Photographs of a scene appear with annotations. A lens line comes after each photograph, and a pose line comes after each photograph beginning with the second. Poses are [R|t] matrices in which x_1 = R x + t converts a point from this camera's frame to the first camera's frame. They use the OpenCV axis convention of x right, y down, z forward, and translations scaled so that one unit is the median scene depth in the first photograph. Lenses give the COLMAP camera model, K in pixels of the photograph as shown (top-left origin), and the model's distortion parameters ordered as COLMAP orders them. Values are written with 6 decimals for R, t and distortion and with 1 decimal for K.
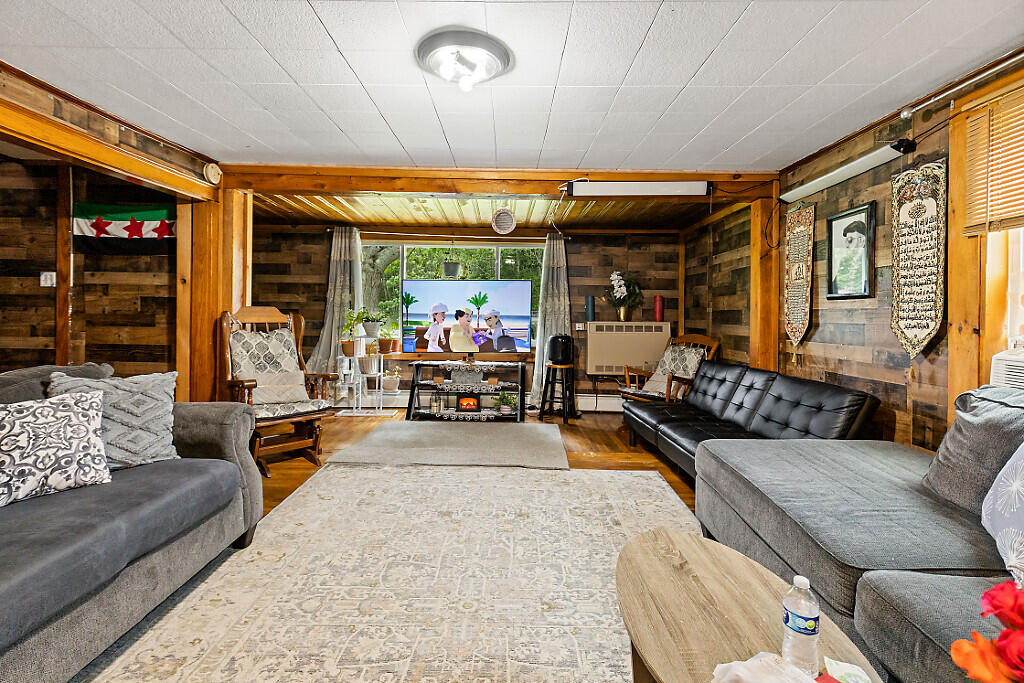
lens RADIAL K [[463.8, 0, 507.3], [0, 463.8, 312.3], [0, 0, 1]] dist [0.005331, -0.002576]
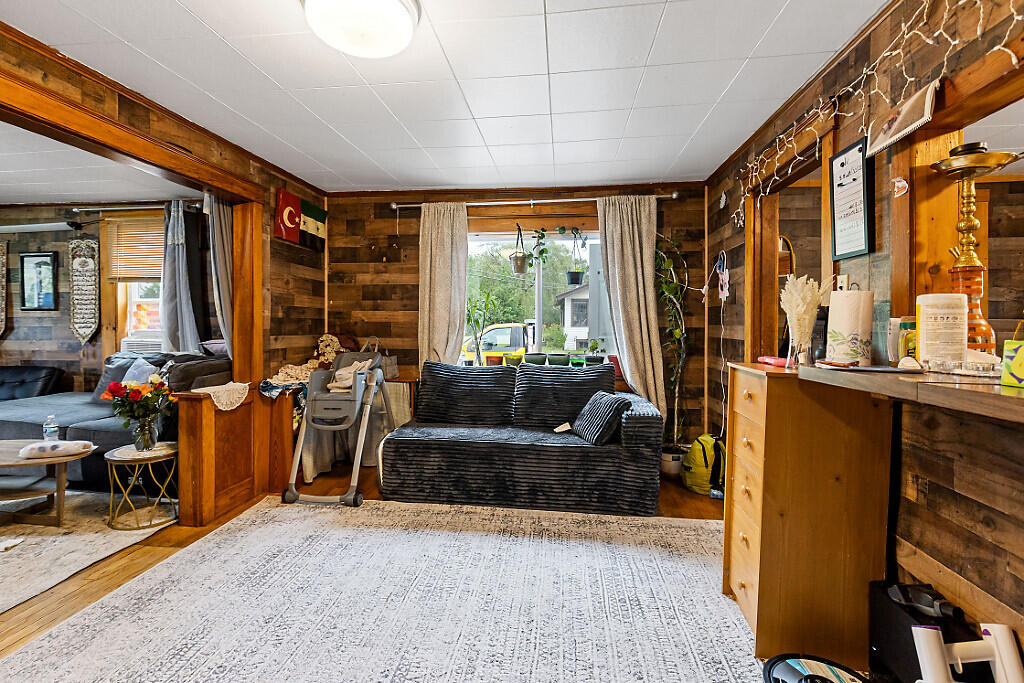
lens RADIAL K [[463.8, 0, 515.6], [0, 463.8, 333.4], [0, 0, 1]] dist [0.005331, -0.002576]
pose [[0.095071, -0.033823, 0.994896, -0.751352], [-0.006147, 0.999384, 0.034563, -0.018549], [-0.995452, -0.009402, 0.094804, -0.829401]]
